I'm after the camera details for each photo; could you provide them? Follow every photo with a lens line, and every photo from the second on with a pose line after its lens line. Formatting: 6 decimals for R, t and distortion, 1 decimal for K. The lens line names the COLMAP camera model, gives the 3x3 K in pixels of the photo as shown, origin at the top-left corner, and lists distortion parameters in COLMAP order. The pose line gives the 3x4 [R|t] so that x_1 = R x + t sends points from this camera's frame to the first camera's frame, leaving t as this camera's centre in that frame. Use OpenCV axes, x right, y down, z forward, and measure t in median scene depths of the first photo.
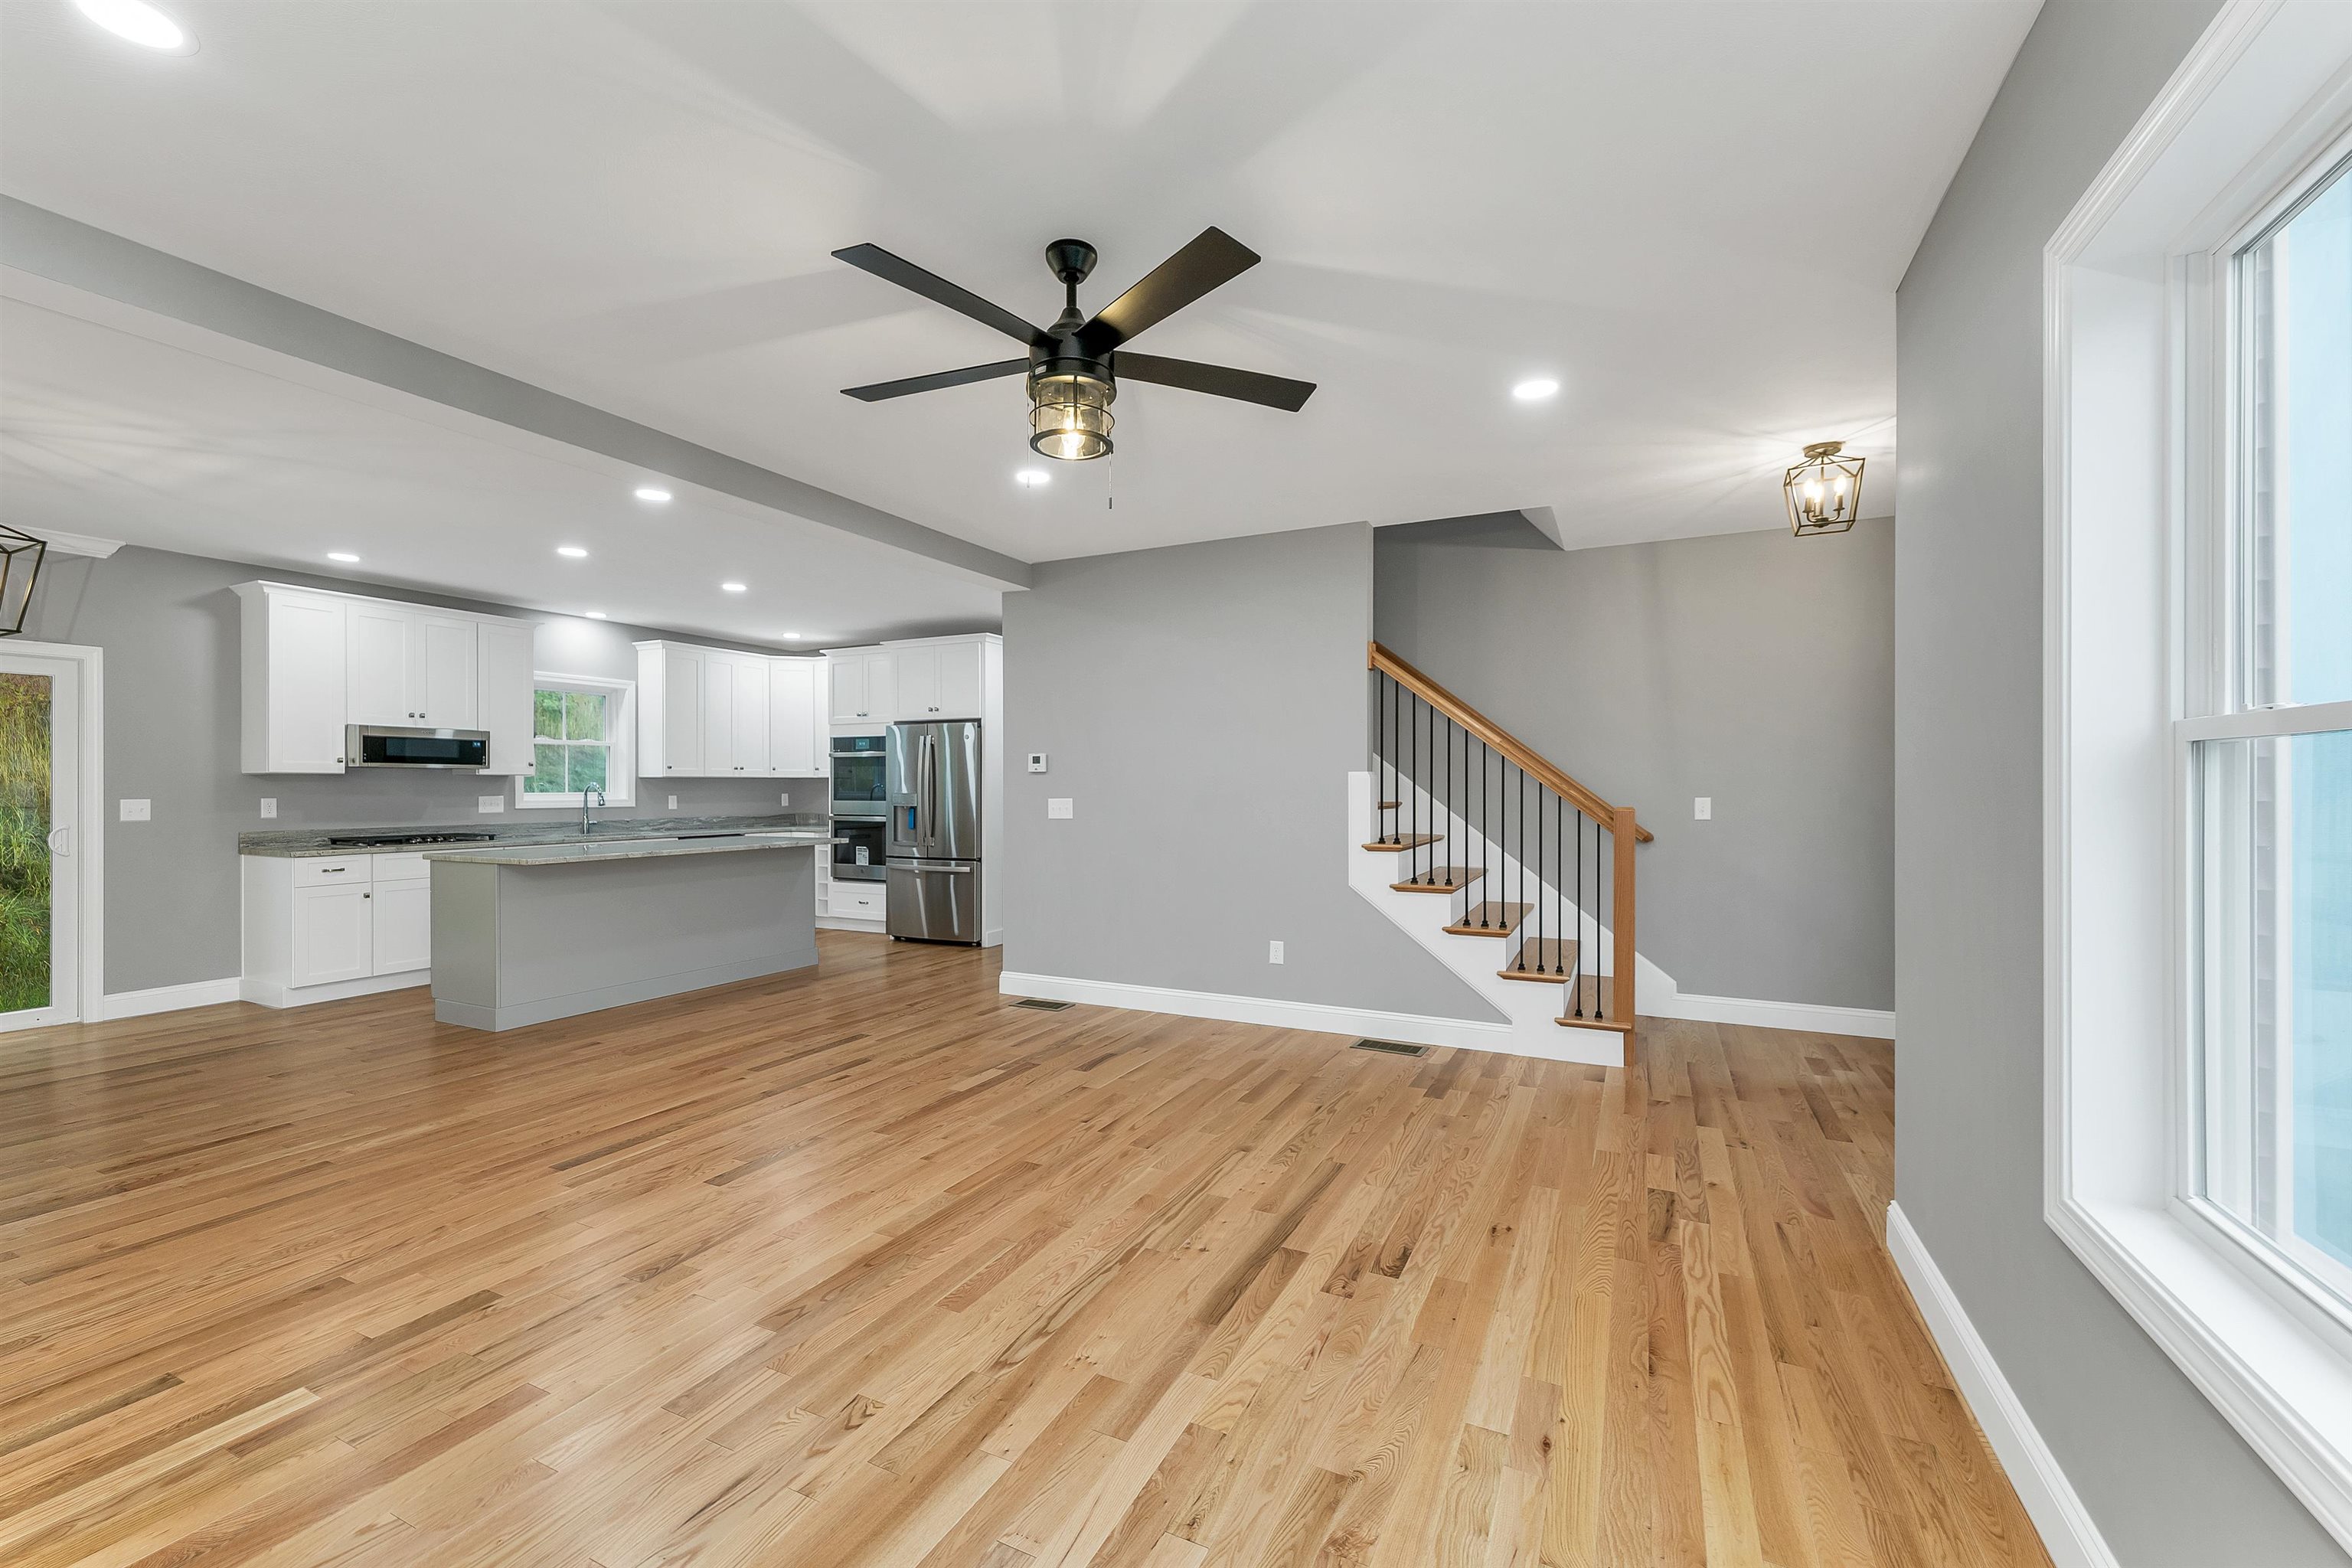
lens RADIAL K [[972.9, 0, 1167.6], [0, 972.9, 780.8], [0, 0, 1]] dist [0.000819, -0.000091]
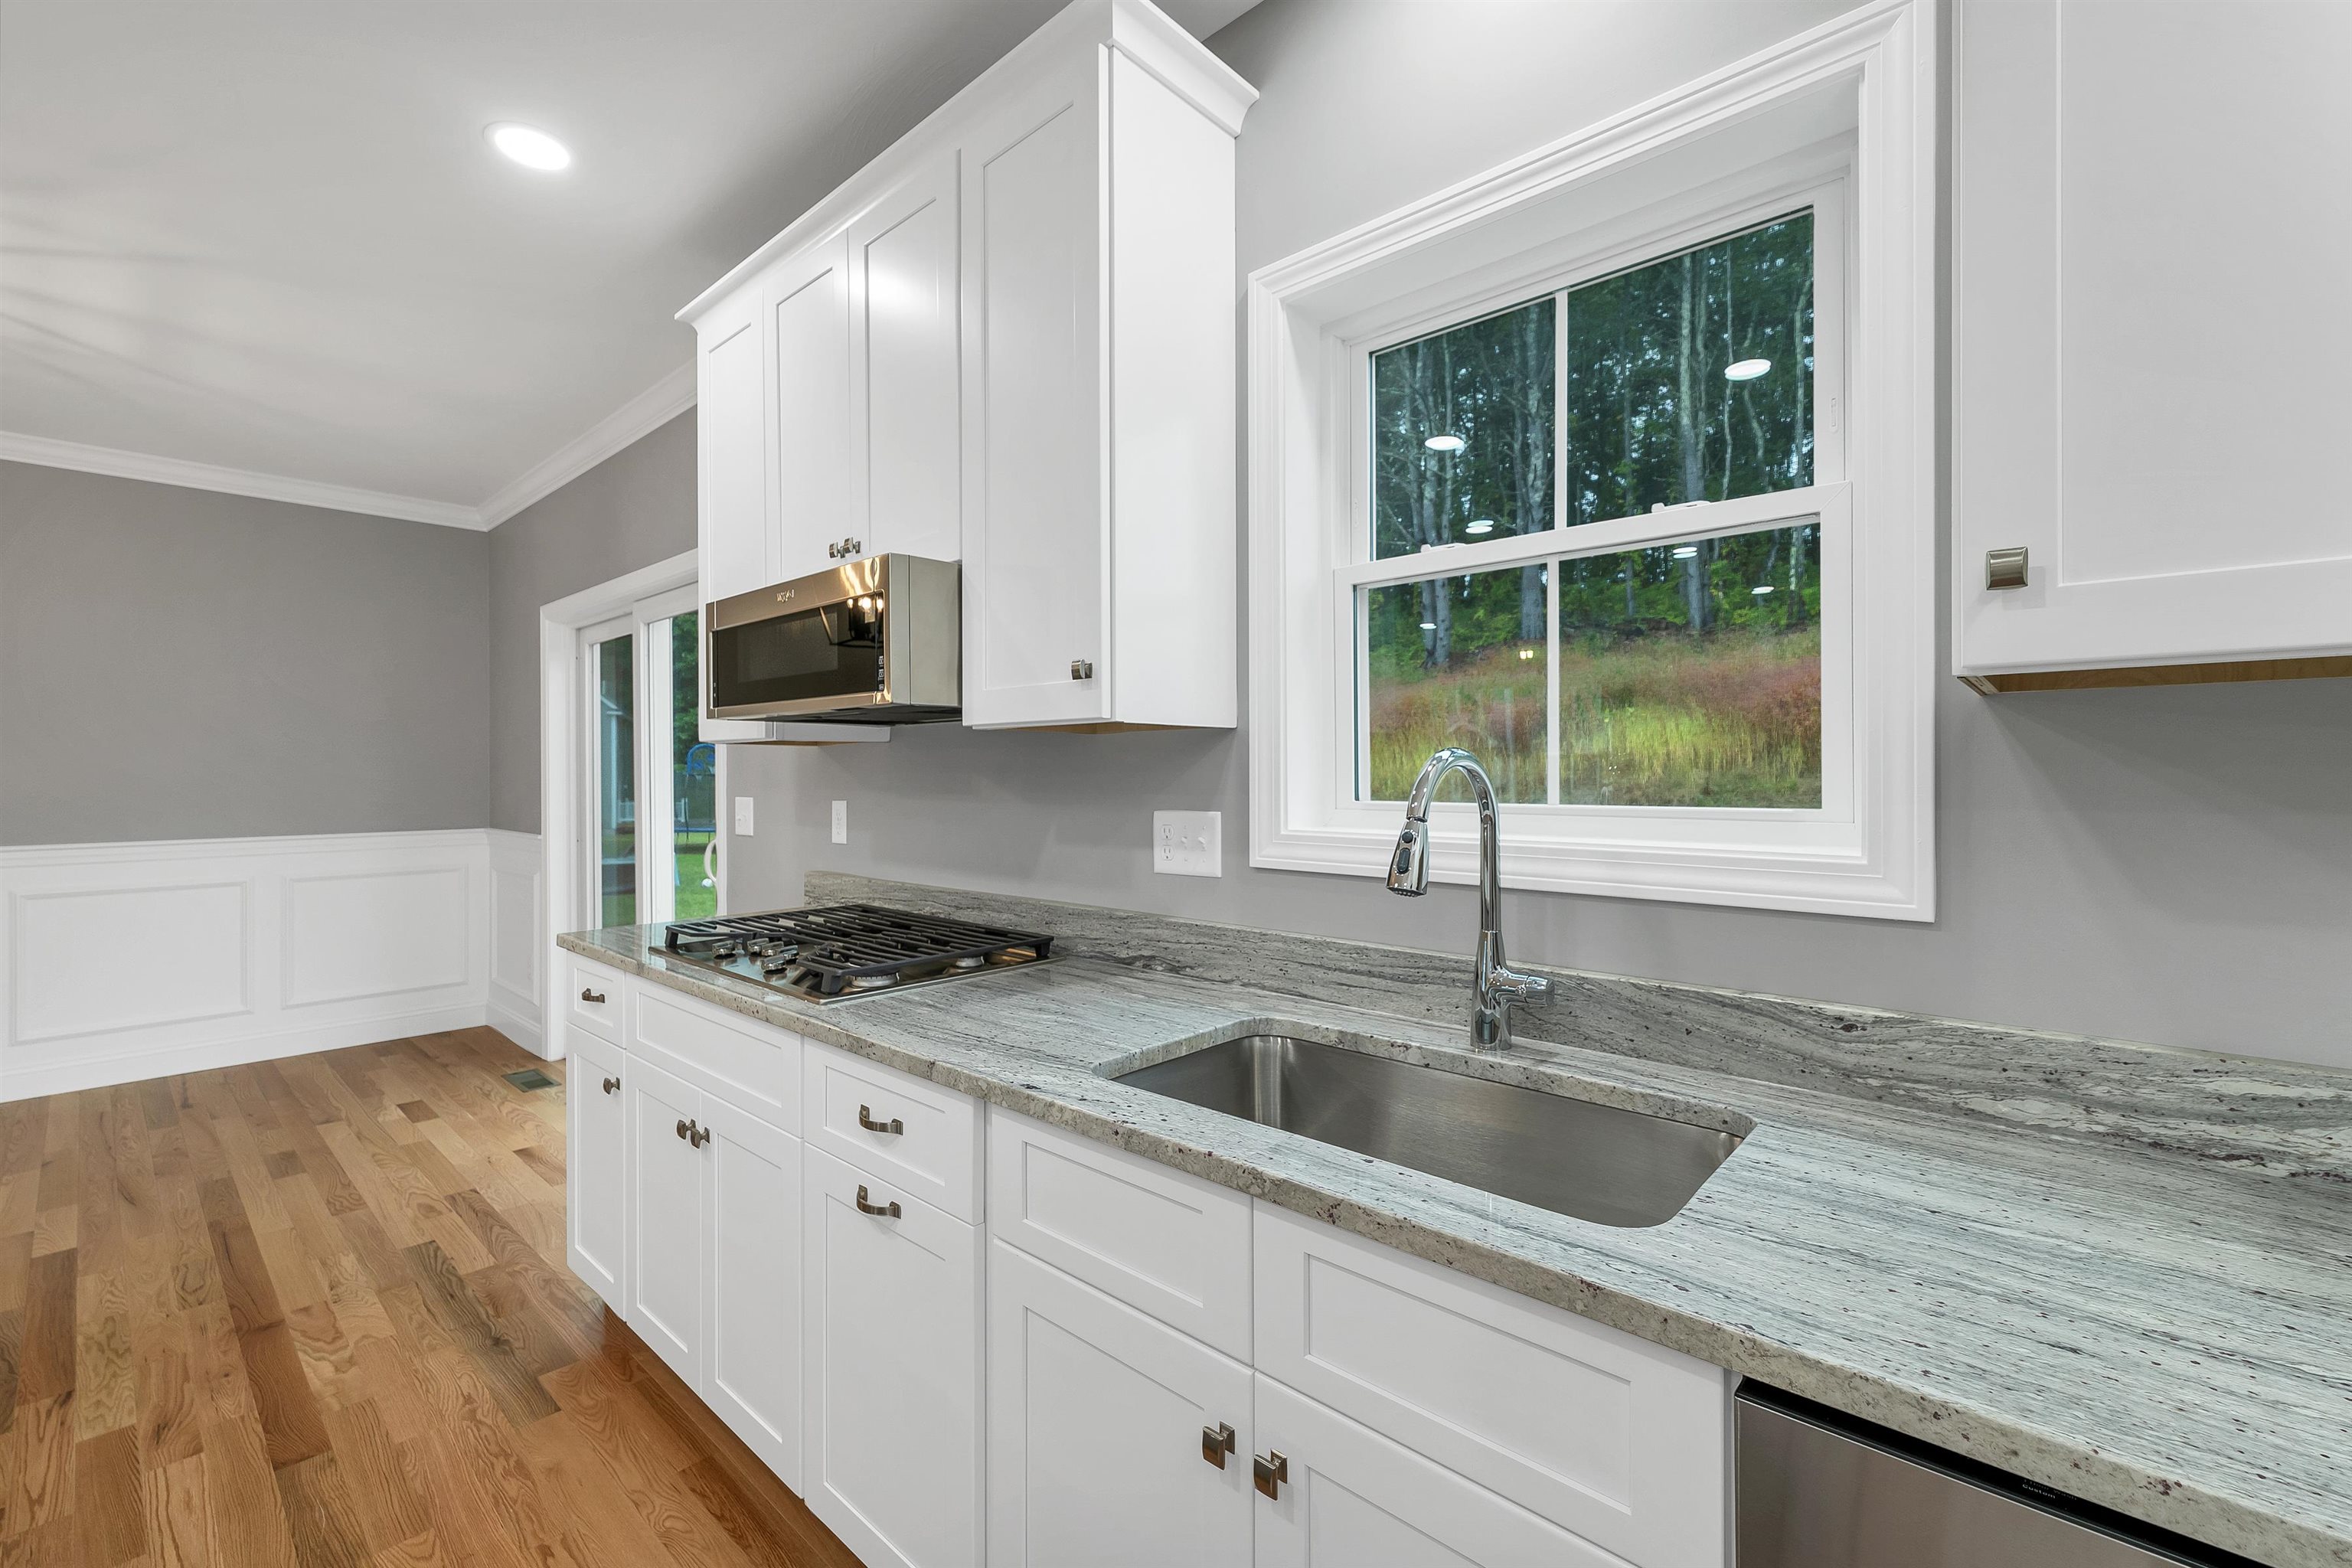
lens RADIAL K [[1009.7, 0, 1173.5], [0, 1009.7, 774.9], [0, 0, 1]] dist [0.002332, -0.000278]
pose [[-0.287825, 0.006897, -0.957658, -0.624381], [0.007212, 0.999961, 0.005034, 0.007060], [0.957656, -0.005458, -0.287863, 1.516436]]
